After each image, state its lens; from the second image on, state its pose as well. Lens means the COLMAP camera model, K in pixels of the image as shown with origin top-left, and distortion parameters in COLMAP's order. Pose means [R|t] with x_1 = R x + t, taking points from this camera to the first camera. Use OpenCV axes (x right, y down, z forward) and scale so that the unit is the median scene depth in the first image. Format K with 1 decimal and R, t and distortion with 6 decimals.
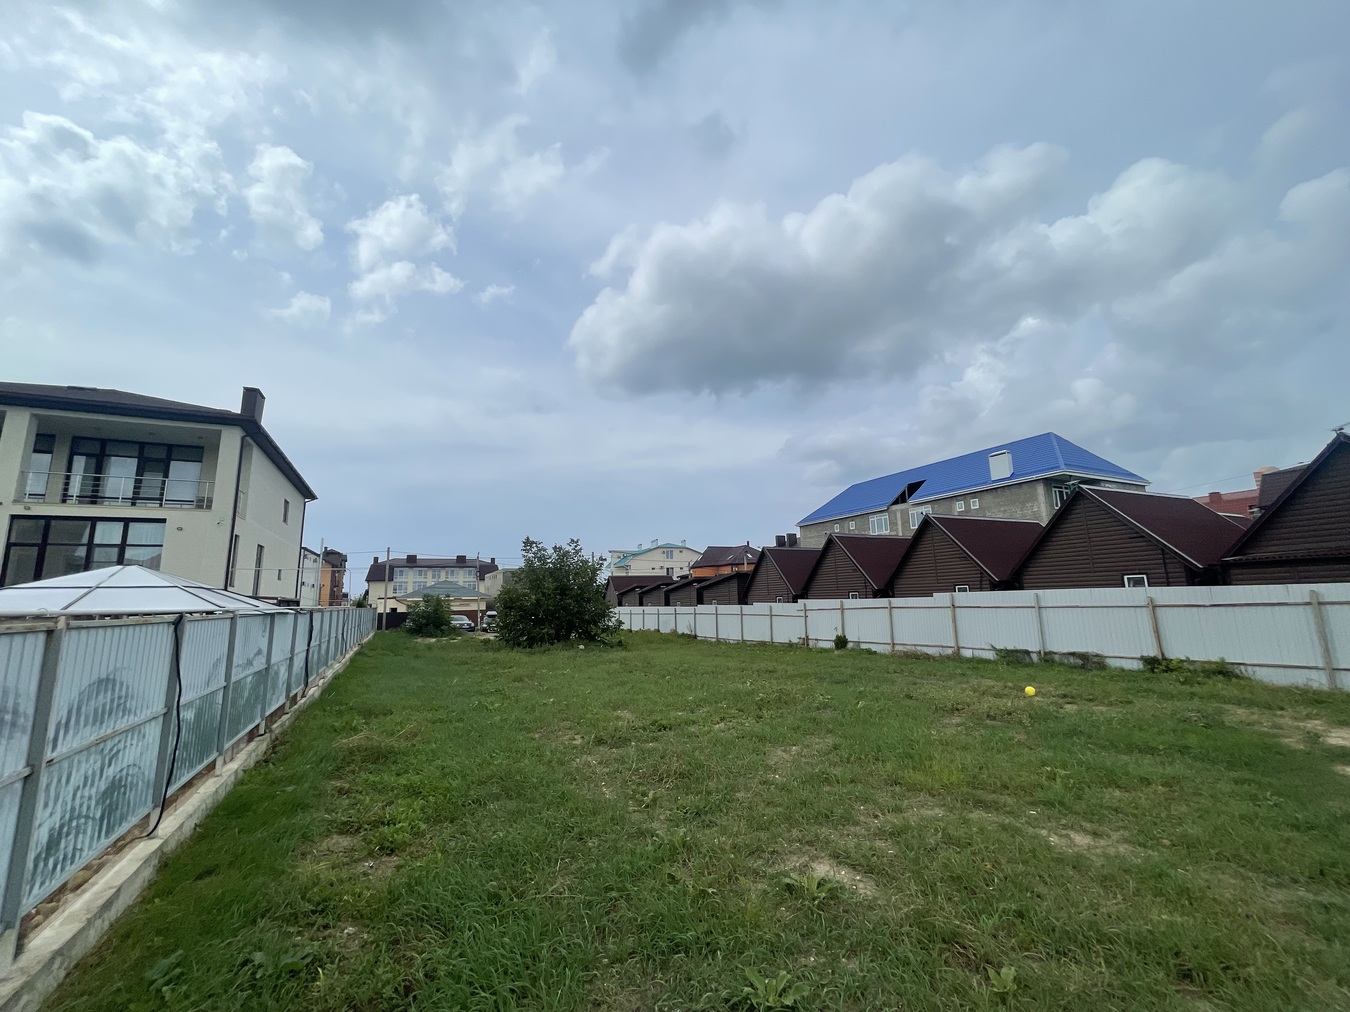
lens RADIAL K [[547.7, 0, 679.4], [0, 547.7, 494.5], [0, 0, 1]] dist [-0.019994, 0.000193]
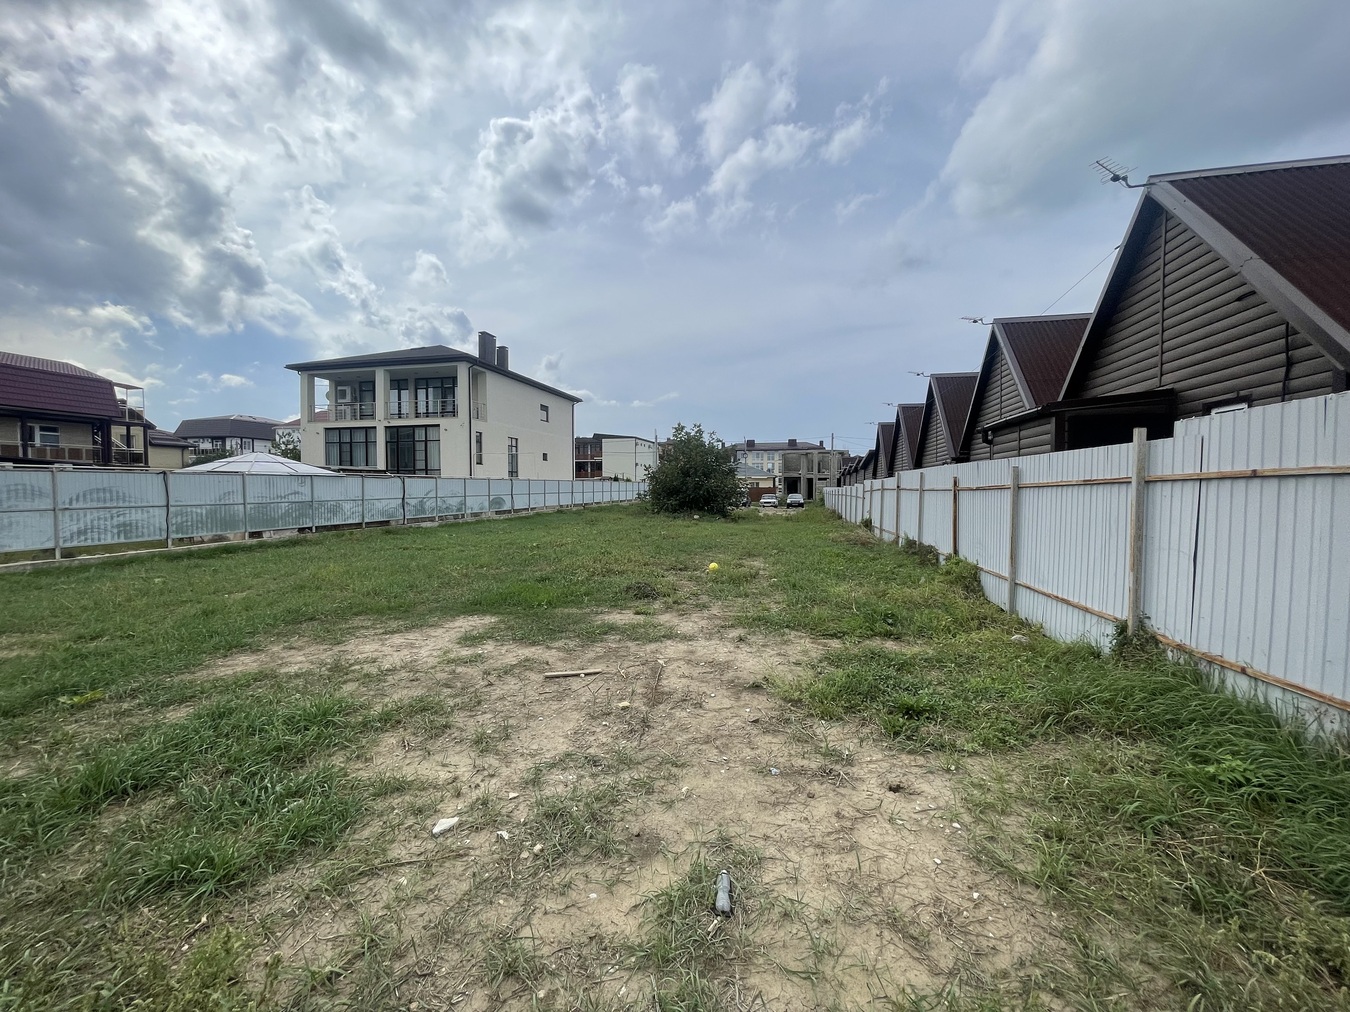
lens RADIAL K [[550.5, 0, 679.6], [0, 550.5, 536.5], [0, 0, 1]] dist [-0.008997, 0.002963]
pose [[0.768380, 0.080237, -0.634945, 0.389589], [0.104258, 0.963164, 0.247882, 0.017719], [0.631445, -0.256665, 0.731710, 0.056571]]
